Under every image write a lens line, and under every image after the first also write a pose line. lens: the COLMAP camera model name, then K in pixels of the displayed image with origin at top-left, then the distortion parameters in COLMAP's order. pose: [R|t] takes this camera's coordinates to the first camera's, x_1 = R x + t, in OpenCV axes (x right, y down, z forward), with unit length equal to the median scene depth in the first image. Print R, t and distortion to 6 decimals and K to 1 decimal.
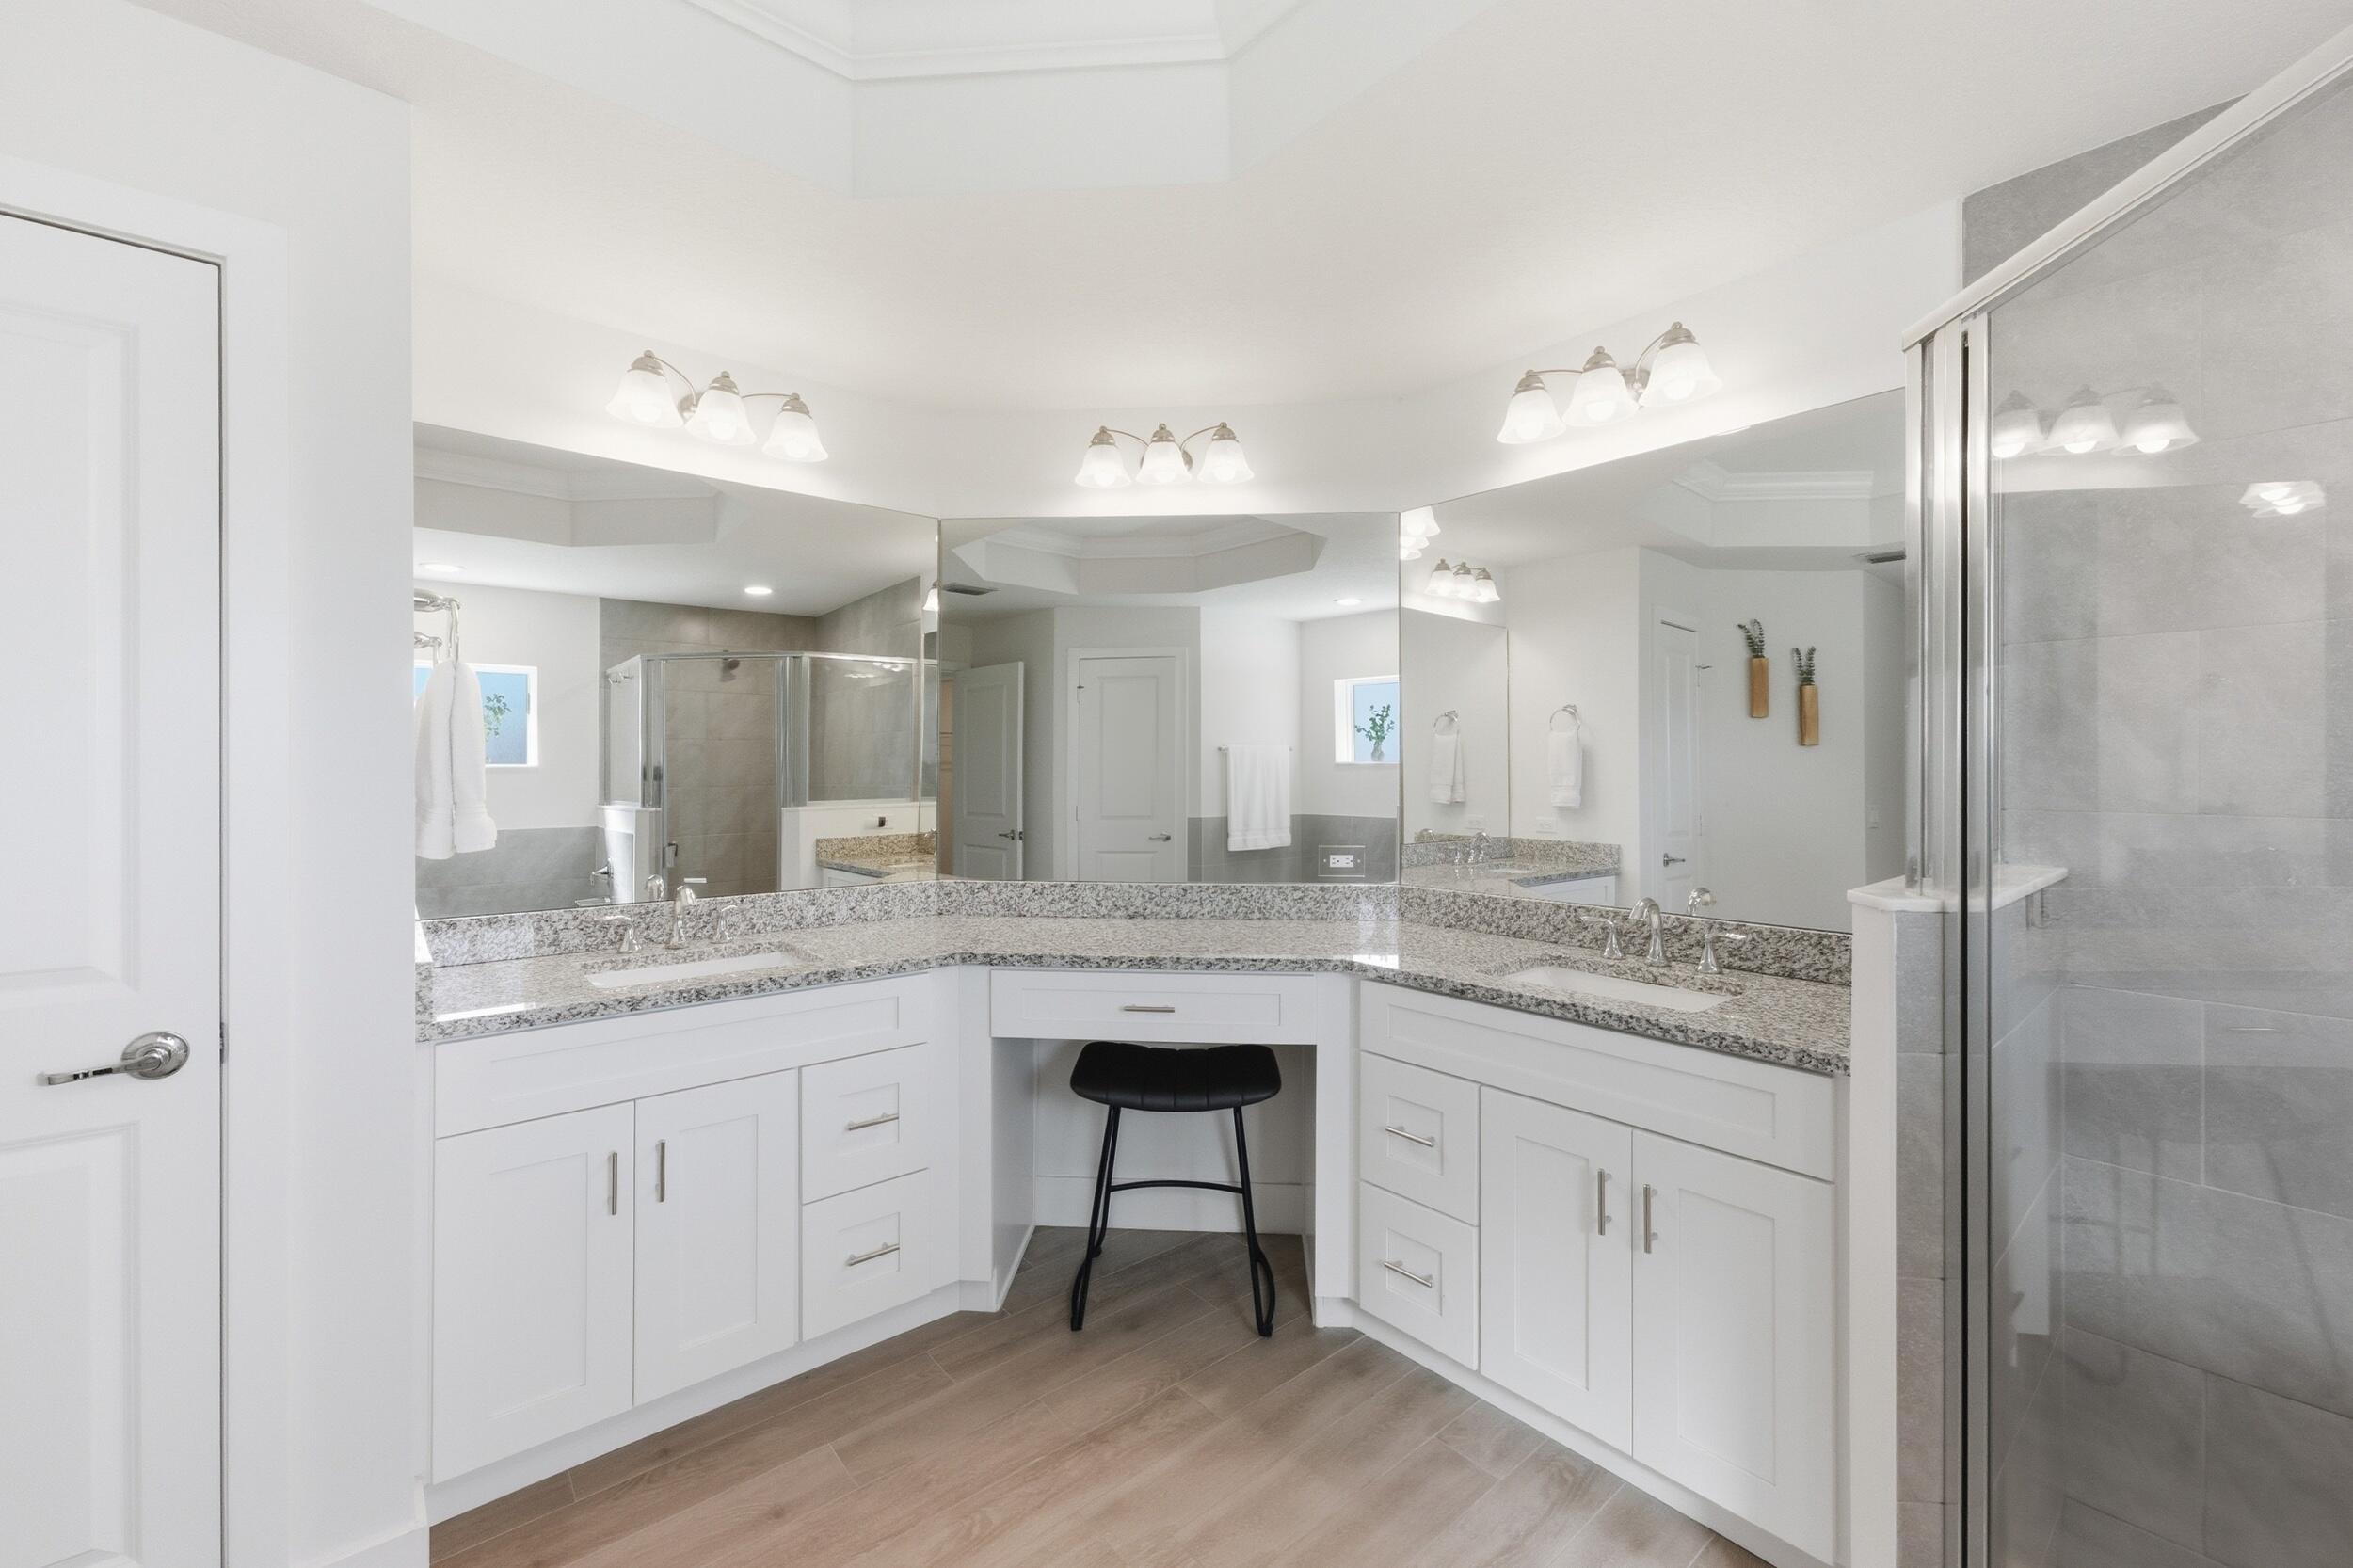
lens RADIAL K [[942.9, 0, 1169.8], [0, 942.9, 790.0], [0, 0, 1]] dist [-0.003242, 0.000477]
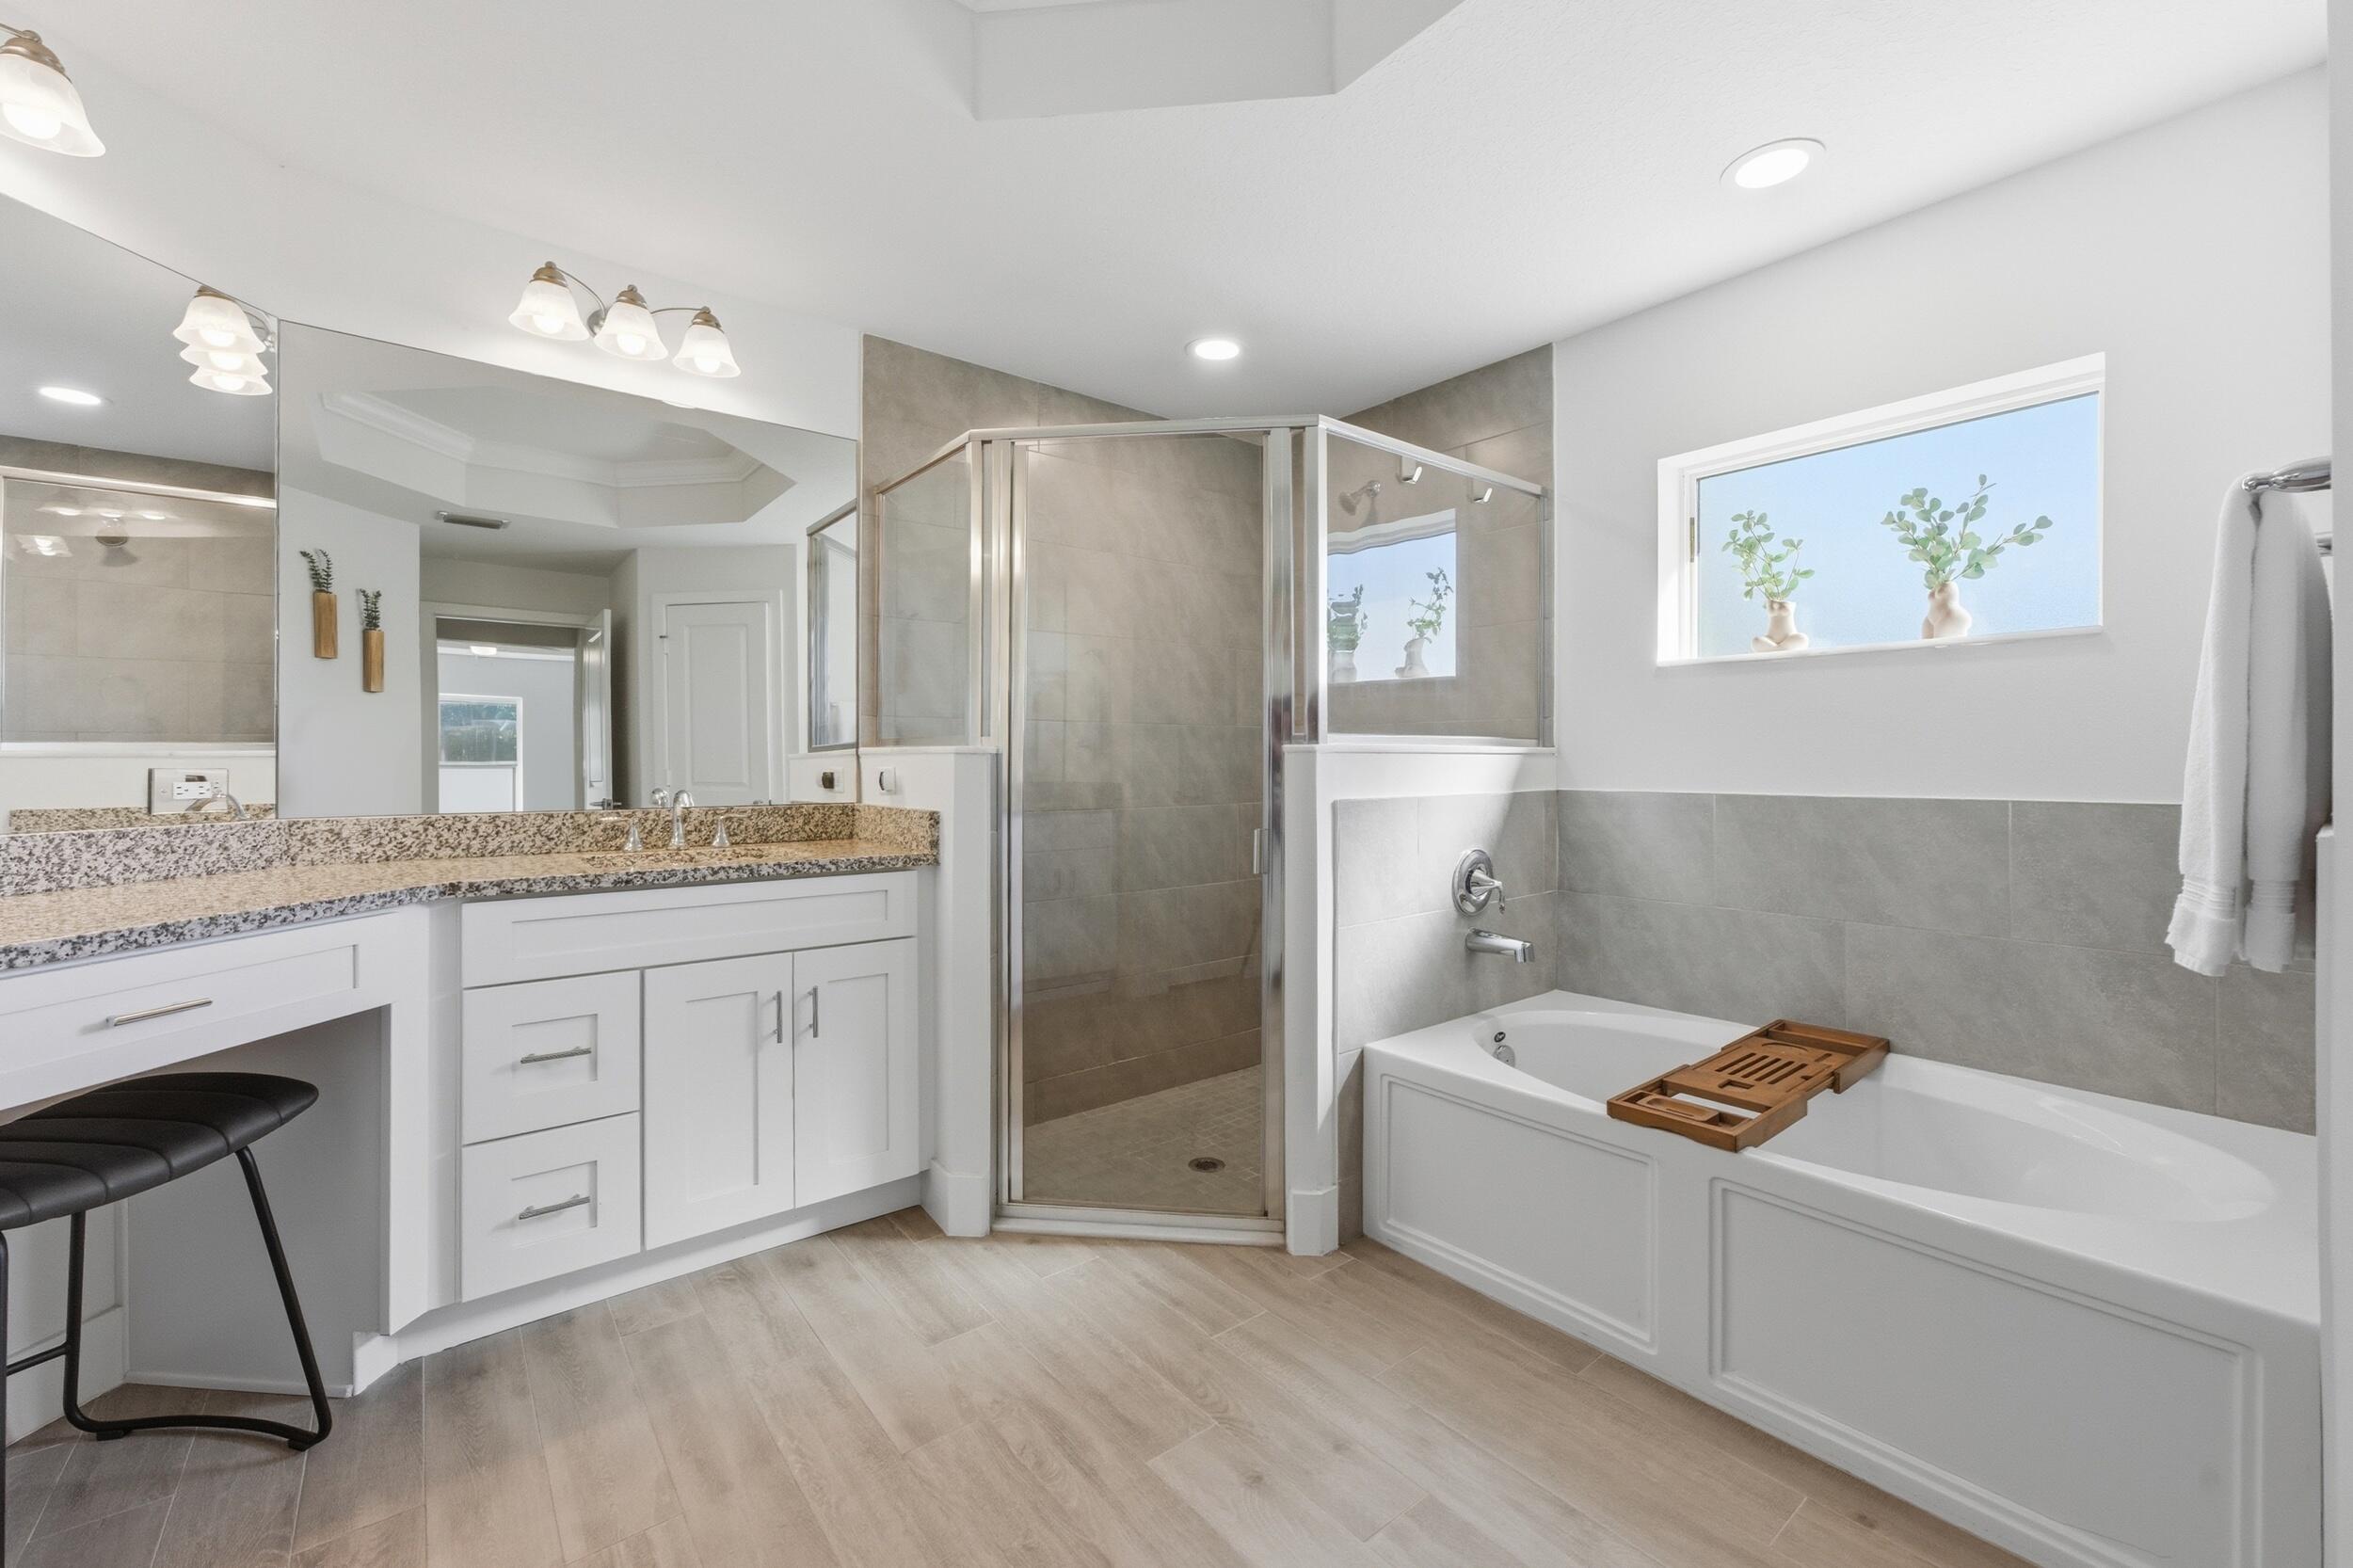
lens RADIAL K [[969.5, 0, 1173.1], [0, 969.5, 789.3], [0, 0, 1]] dist [-0.000104, 0.000086]
pose [[0.022396, -0.023766, 0.999467, -0.618302], [0.018752, 0.999552, 0.023348, 0.089022], [-0.999573, 0.018219, 0.022831, 0.341718]]
